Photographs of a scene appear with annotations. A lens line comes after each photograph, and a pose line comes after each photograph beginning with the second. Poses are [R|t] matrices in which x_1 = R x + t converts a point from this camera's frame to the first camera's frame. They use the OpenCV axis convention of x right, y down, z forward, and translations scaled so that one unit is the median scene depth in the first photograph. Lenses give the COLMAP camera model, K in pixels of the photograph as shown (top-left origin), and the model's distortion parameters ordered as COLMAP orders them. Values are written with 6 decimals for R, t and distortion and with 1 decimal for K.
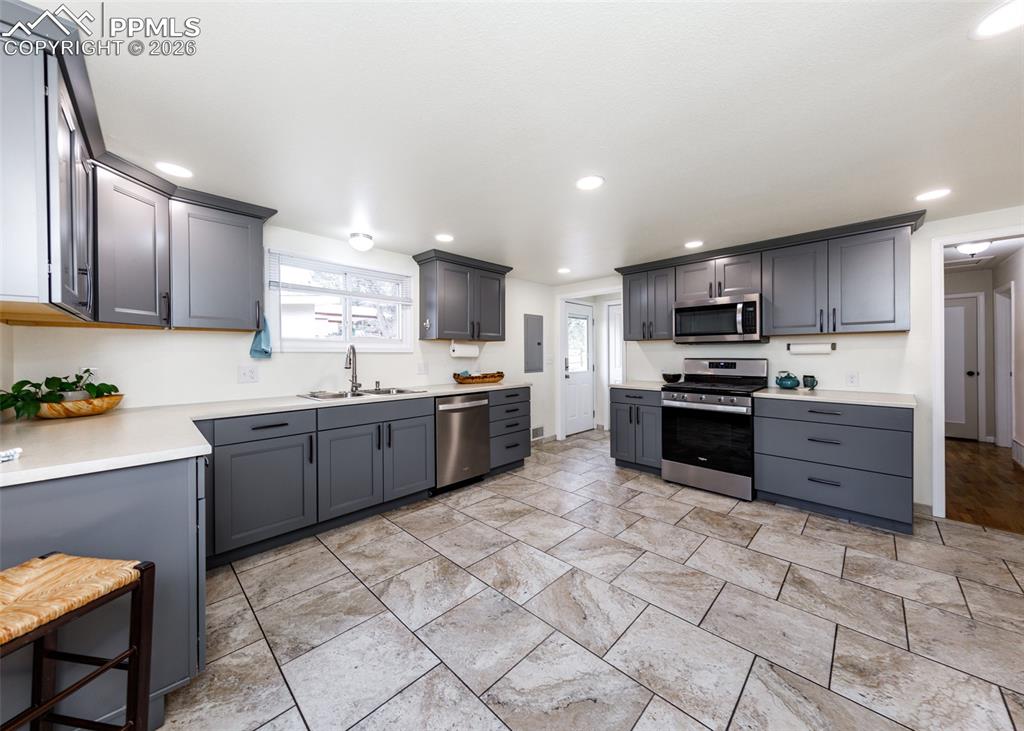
lens RADIAL K [[363.9, 0, 512.8], [0, 363.9, 359.4], [0, 0, 1]] dist [0.005088, -0.000190]
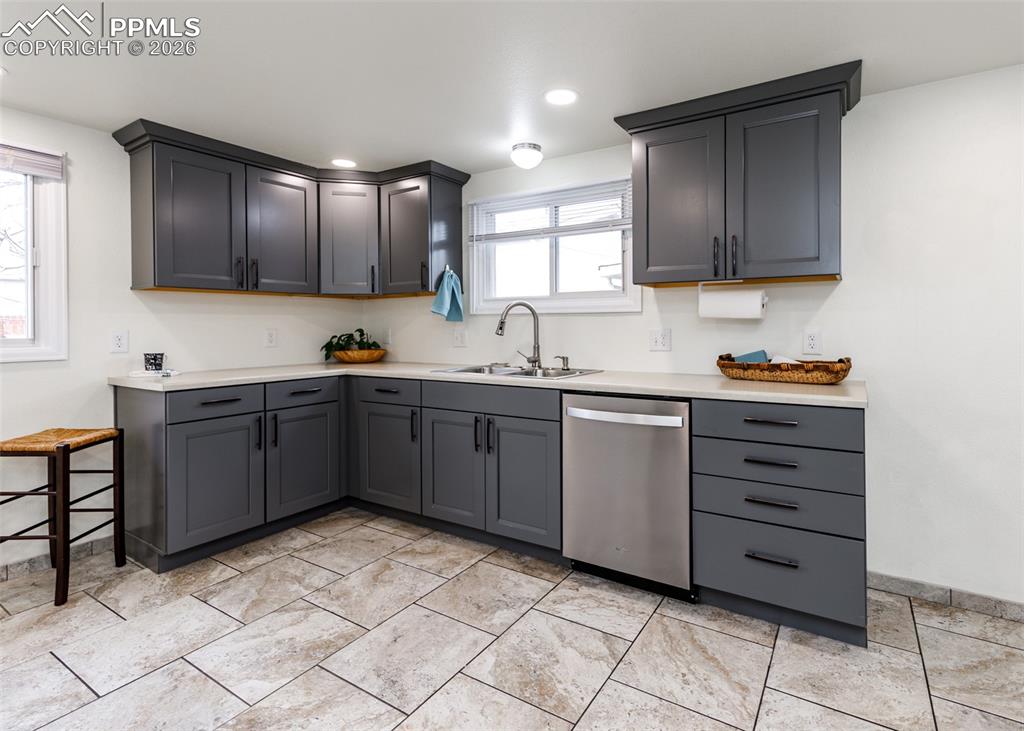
lens RADIAL K [[488.9, 0, 525.5], [0, 488.9, 324.6], [0, 0, 1]] dist [0.005189, -0.001295]
pose [[0.244282, 0.004624, -0.969693, 0.541655], [-0.009224, 0.999954, 0.002444, 0.001303], [0.969660, 0.008347, 0.244314, 0.827086]]
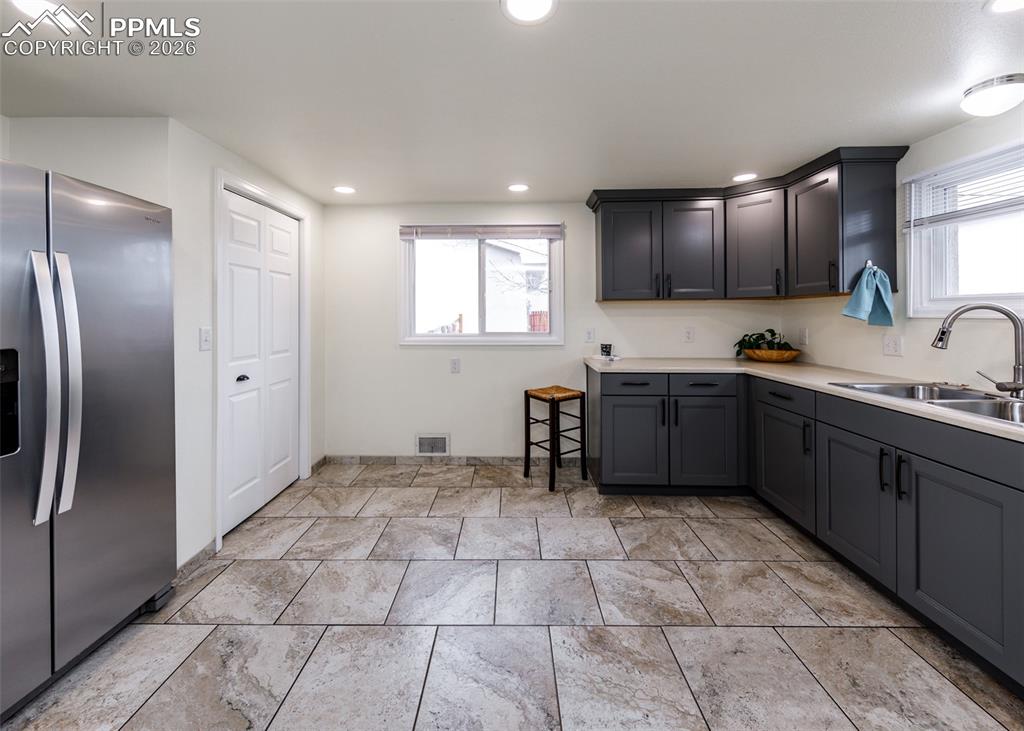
lens RADIAL K [[401.6, 0, 527.4], [0, 401.6, 315.4], [0, 0, 1]] dist [0.007487, -0.001856]
pose [[-0.673686, 0.007481, -0.738979, 0.452785], [-0.004683, 0.999885, 0.014391, -0.031809], [0.739002, 0.013156, -0.673574, 0.972193]]
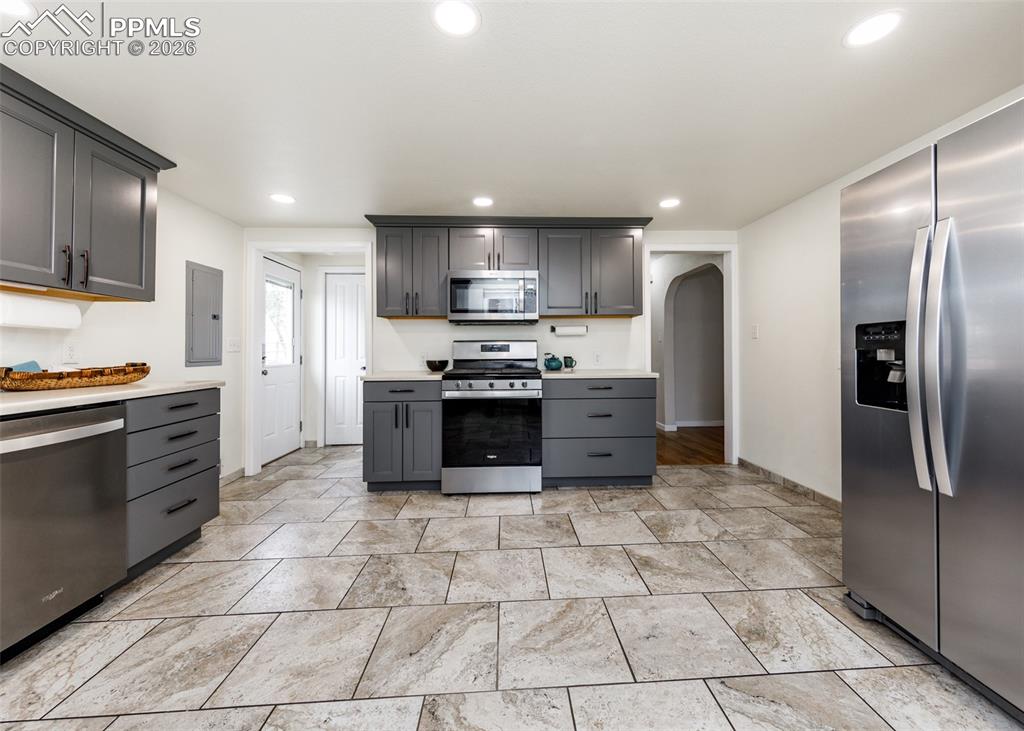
lens RADIAL K [[401.6, 0, 525.7], [0, 401.6, 345.8], [0, 0, 1]] dist [0.007487, -0.001856]
pose [[0.664622, 0.012870, 0.747069, -0.137218], [0.010583, 0.999589, -0.026635, 0.044906], [-0.747104, 0.025609, 0.664213, 0.340899]]
